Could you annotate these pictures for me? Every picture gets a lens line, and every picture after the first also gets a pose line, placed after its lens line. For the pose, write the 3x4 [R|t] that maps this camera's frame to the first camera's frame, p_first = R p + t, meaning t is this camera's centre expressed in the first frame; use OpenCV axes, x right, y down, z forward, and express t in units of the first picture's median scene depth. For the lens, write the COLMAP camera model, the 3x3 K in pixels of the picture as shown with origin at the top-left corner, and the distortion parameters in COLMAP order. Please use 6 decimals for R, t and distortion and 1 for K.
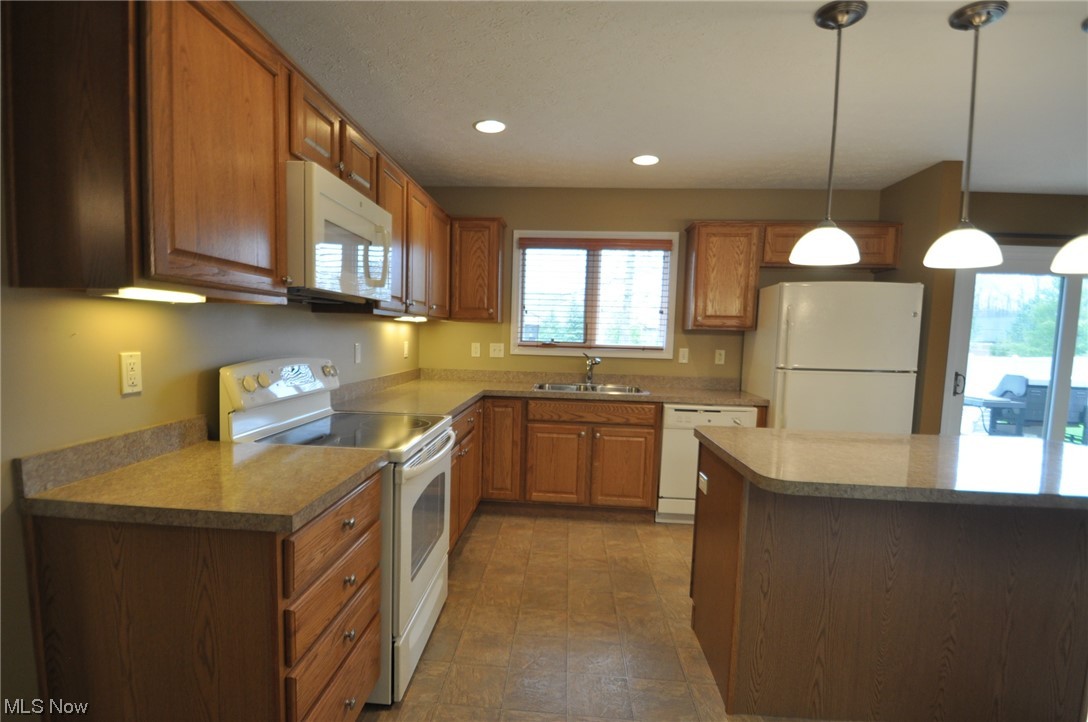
lens RADIAL K [[524.2, 0, 542.5], [0, 524.2, 367.0], [0, 0, 1]] dist [-0.024322, -0.000723]
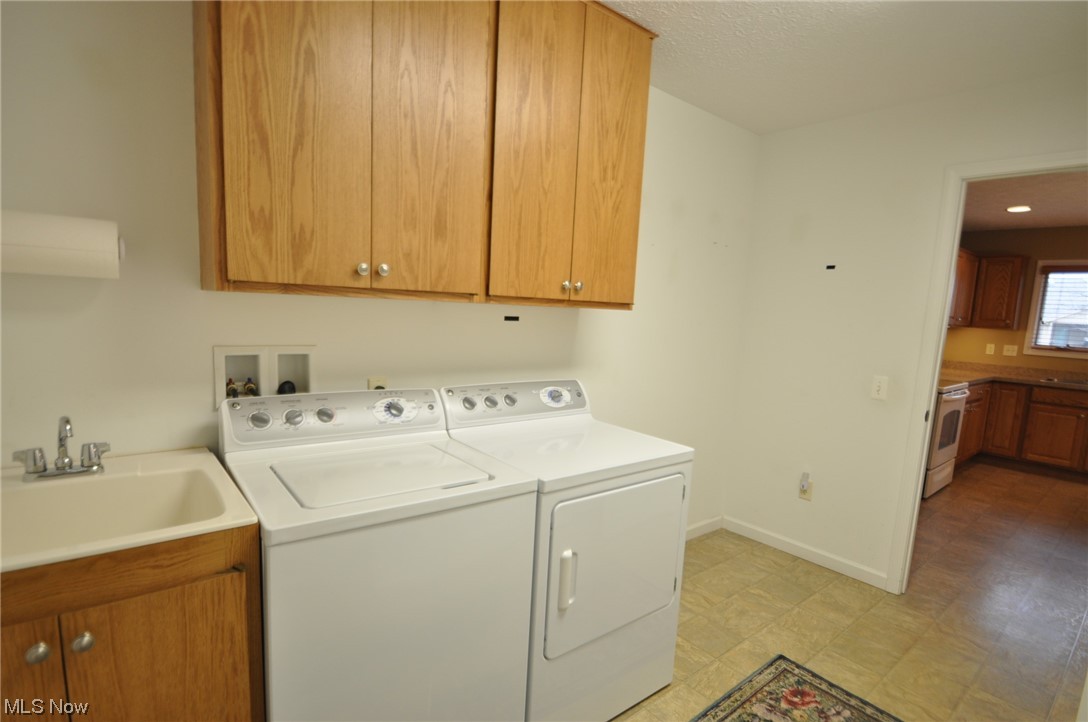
lens RADIAL K [[524.2, 0, 533.2], [0, 524.2, 377.0], [0, 0, 1]] dist [-0.024322, -0.000723]
pose [[0.654259, 0.102656, -0.749271, 0.114017], [-0.077404, 0.994631, 0.068683, 0.043693], [0.752299, 0.013060, 0.658692, -0.854475]]
